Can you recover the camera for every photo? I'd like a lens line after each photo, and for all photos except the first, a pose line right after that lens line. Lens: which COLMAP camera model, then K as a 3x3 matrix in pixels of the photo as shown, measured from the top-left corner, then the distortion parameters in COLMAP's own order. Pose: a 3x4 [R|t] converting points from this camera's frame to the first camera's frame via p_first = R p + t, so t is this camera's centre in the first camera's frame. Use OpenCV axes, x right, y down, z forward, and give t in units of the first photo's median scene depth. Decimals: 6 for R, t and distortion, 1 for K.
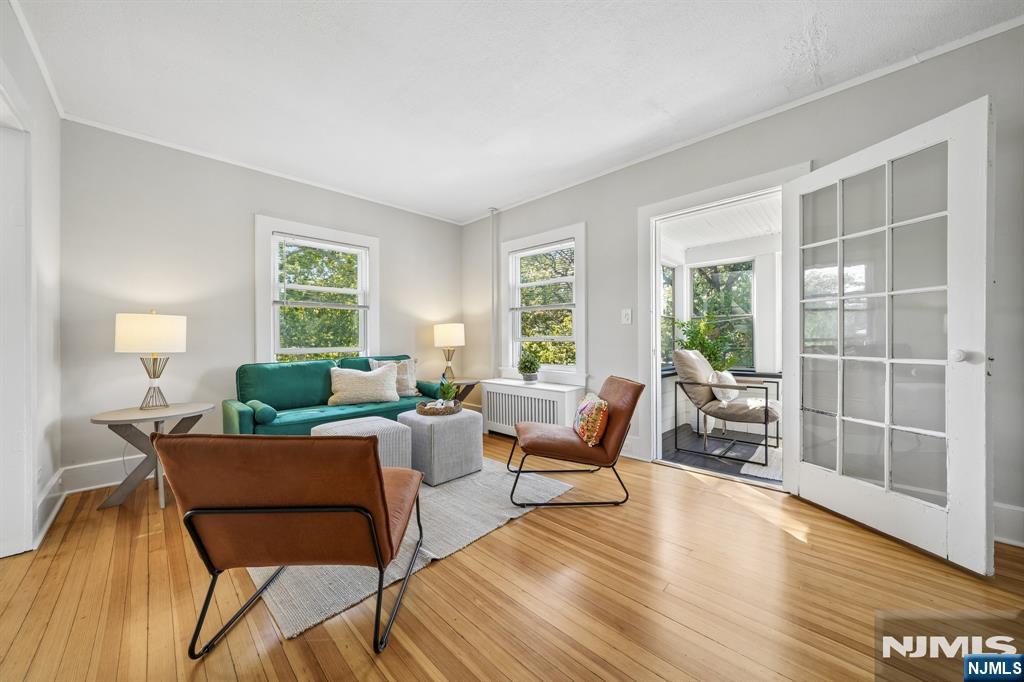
lens RADIAL K [[358.5, 0, 511.7], [0, 358.5, 337.5], [0, 0, 1]] dist [-0.000347, 0.000166]
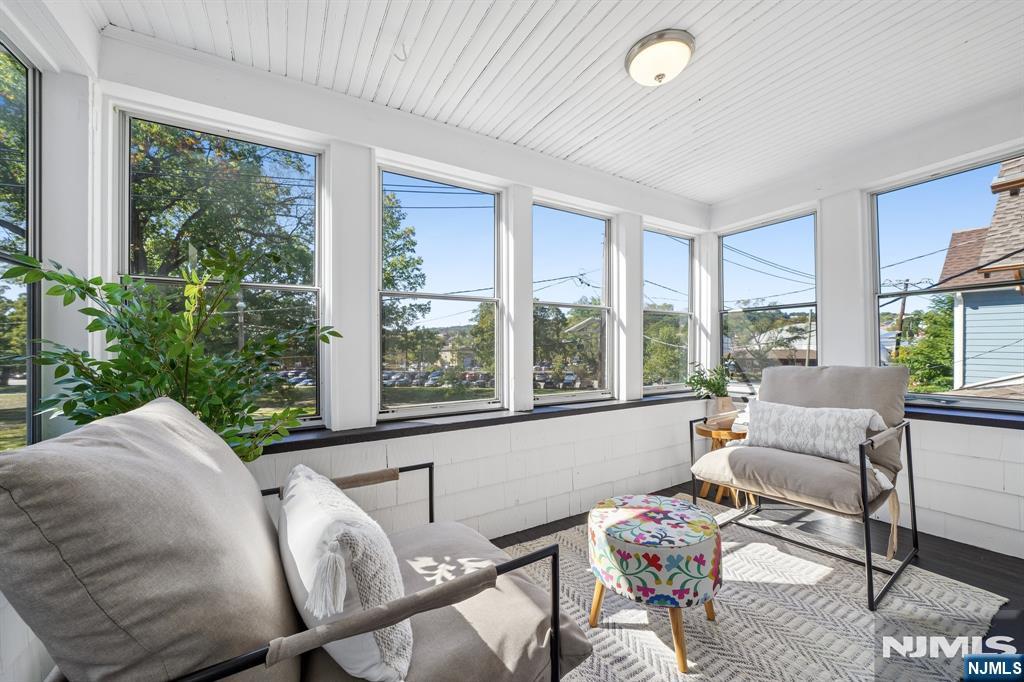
lens RADIAL K [[383.8, 0, 511.3], [0, 383.8, 341.9], [0, 0, 1]] dist [0.000052, -0.000002]
pose [[0.285868, 0.002133, 0.958267, 0.310625], [0.009127, 0.999946, -0.004948, 0.003088], [-0.958226, 0.010161, 0.285833, 0.649782]]
